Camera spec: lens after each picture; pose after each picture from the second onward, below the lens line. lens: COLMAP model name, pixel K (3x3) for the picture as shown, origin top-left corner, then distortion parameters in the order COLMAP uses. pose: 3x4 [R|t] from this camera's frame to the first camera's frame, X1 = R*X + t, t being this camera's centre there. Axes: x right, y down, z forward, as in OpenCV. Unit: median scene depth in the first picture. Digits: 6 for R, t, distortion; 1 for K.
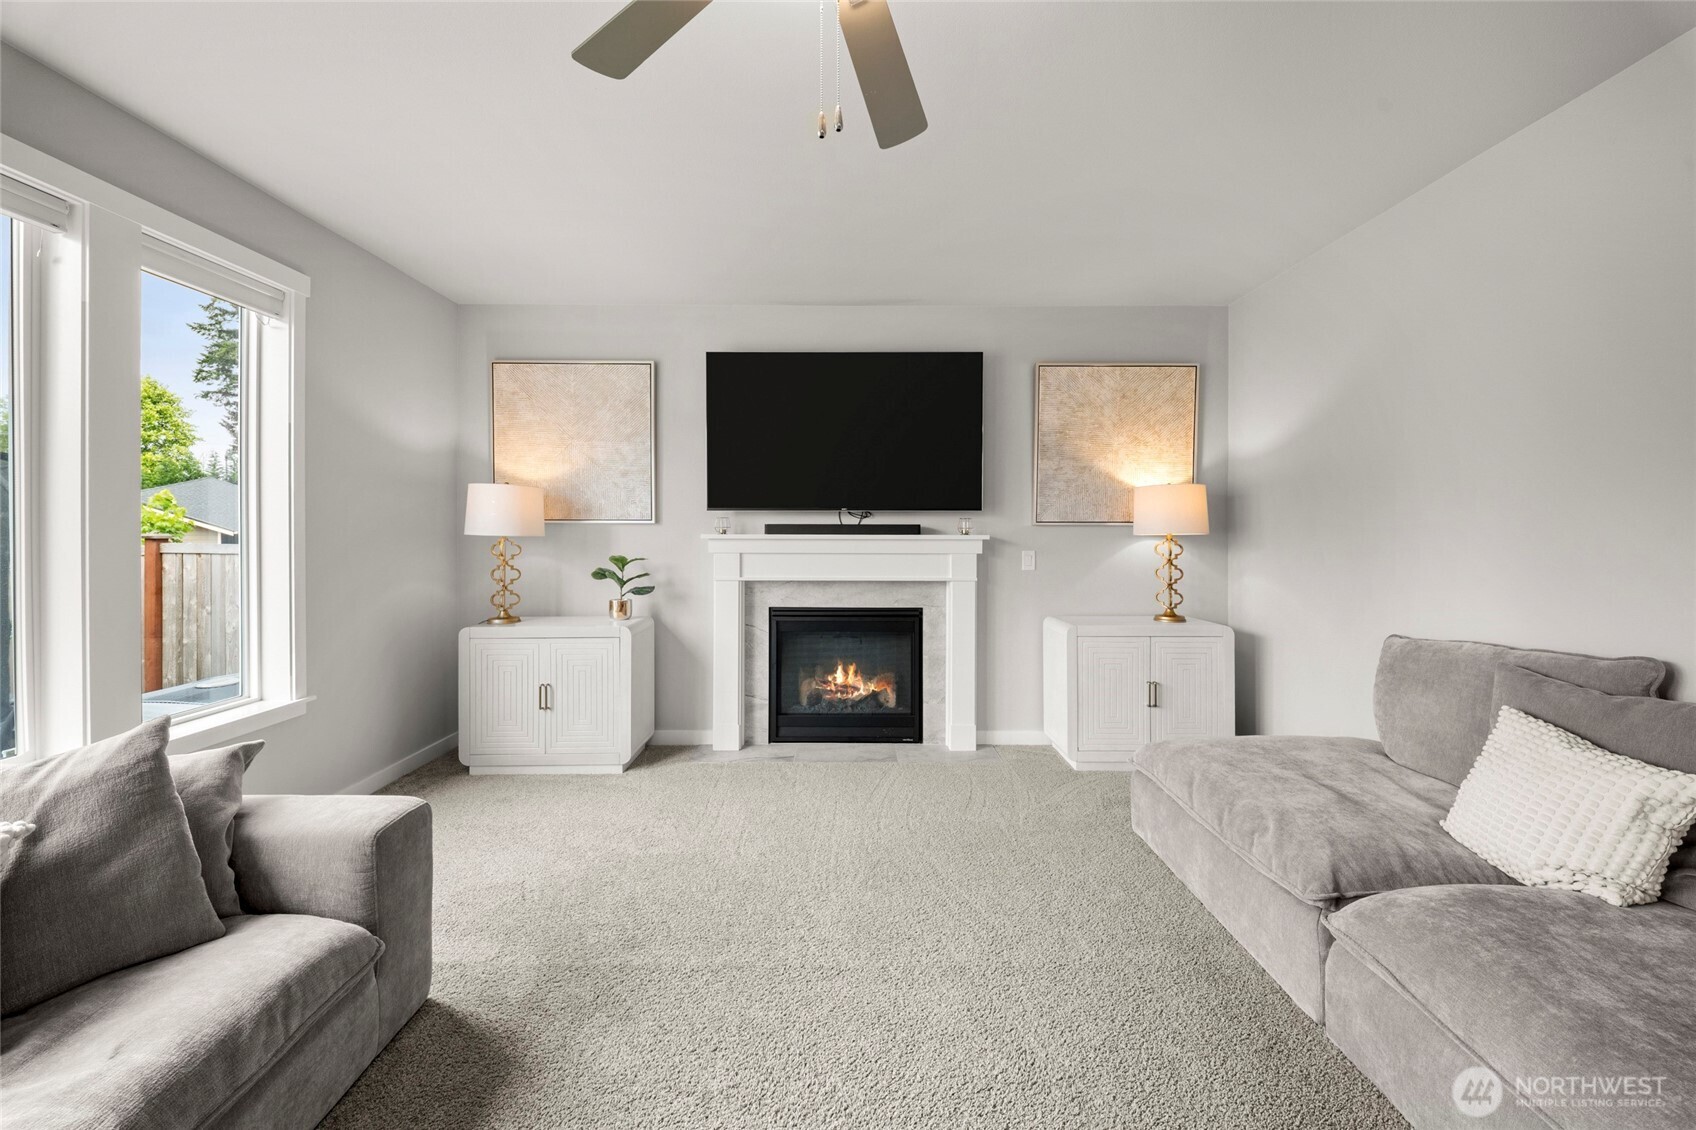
lens RADIAL K [[603.1, 0, 850.1], [0, 603.1, 529.1], [0, 0, 1]] dist [-0.001312, -0.000234]
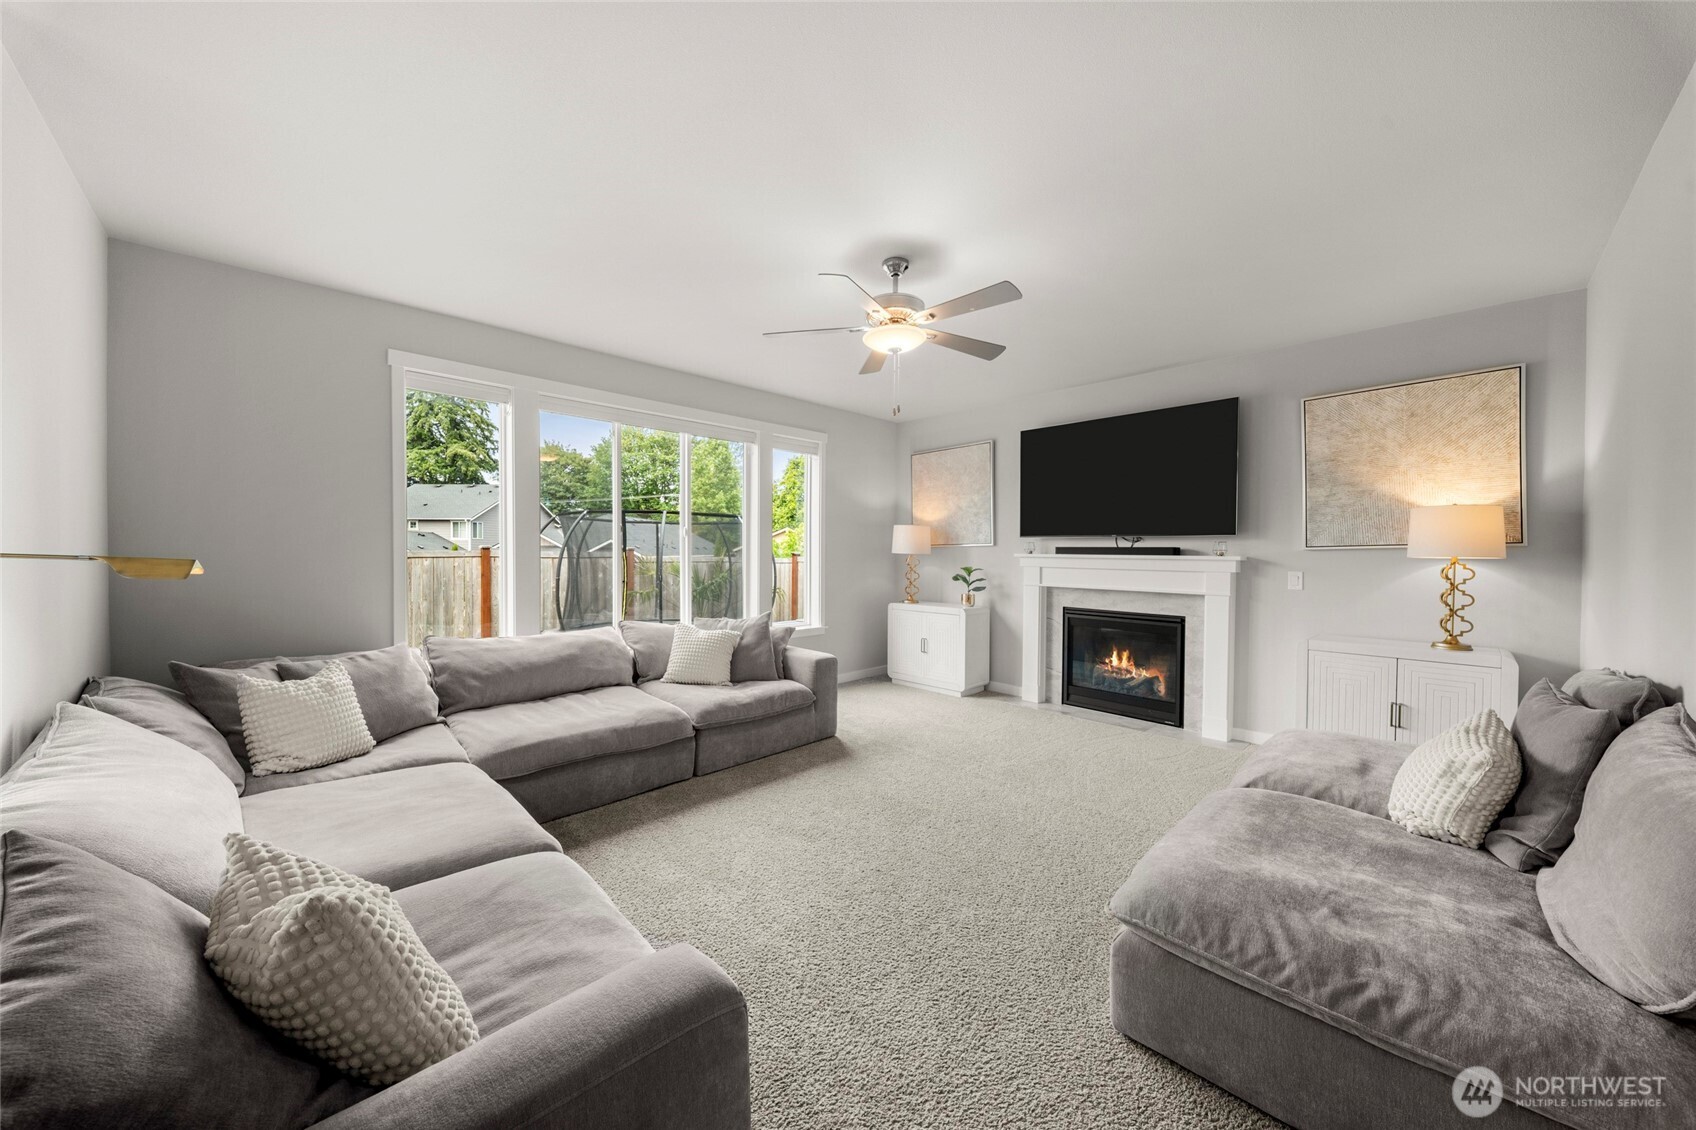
lens RADIAL K [[595.2, 0, 848.0], [0, 595.2, 565.0], [0, 0, 1]] dist [-0.000398, -0.000082]
pose [[0.687461, 0.020657, -0.725927, 0.535233], [-0.004683, 0.999701, 0.024012, 0.002693], [0.726206, -0.013108, 0.687352, -0.314522]]
